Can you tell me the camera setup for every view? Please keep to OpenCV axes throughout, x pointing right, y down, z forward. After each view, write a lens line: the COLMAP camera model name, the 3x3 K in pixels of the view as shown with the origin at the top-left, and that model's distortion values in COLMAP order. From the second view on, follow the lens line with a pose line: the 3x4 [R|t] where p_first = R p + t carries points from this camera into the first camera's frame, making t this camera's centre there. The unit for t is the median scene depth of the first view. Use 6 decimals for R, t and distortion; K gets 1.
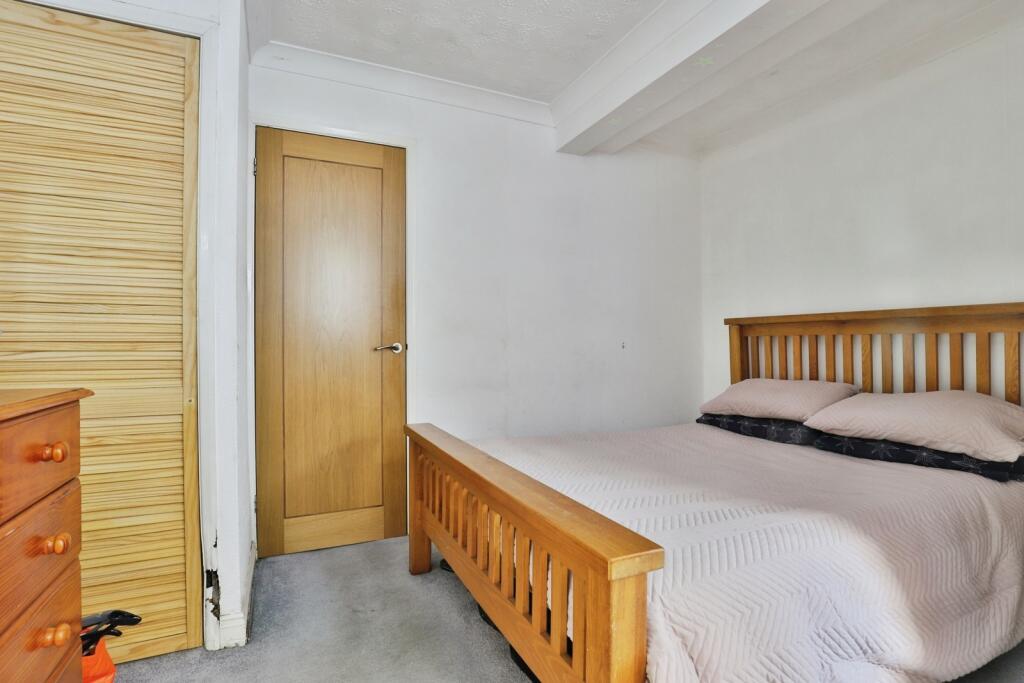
lens RADIAL K [[495.3, 0, 511.7], [0, 495.3, 340.4], [0, 0, 1]] dist [-0.025288, 0.005238]
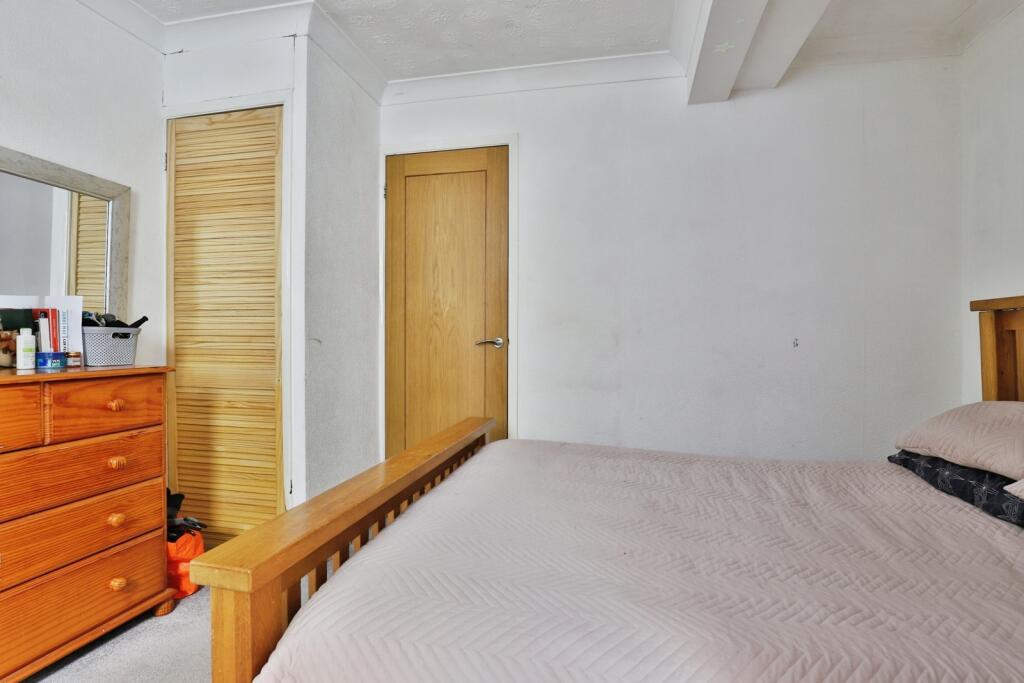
lens RADIAL K [[495.3, 0, 511.7], [0, 495.3, 340.4], [0, 0, 1]] dist [-0.025288, 0.005238]
pose [[0.795095, 0.008647, -0.606423, 0.423021], [-0.001535, 0.999924, 0.012245, -0.001712], [0.606482, -0.008806, 0.795048, 0.205080]]
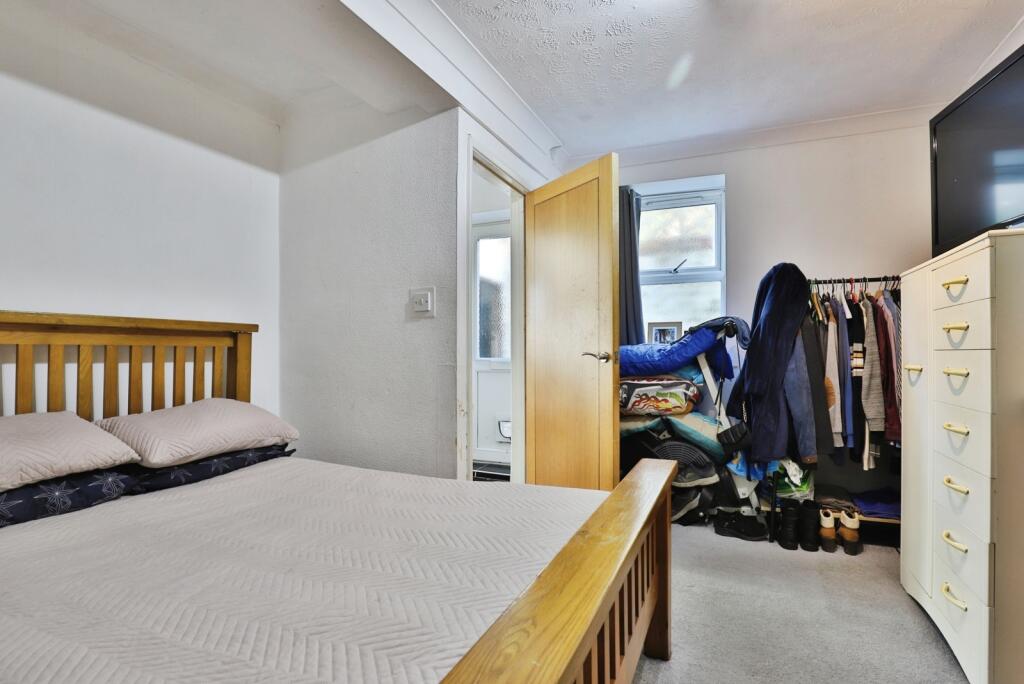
lens RADIAL K [[495.3, 0, 511.7], [0, 495.3, 340.9], [0, 0, 1]] dist [-0.025288, 0.005238]
pose [[-0.642227, 0.017949, 0.766305, -0.302213], [-0.005311, 0.999598, -0.027865, -0.000207], [-0.766496, -0.021965, -0.641873, 0.933066]]
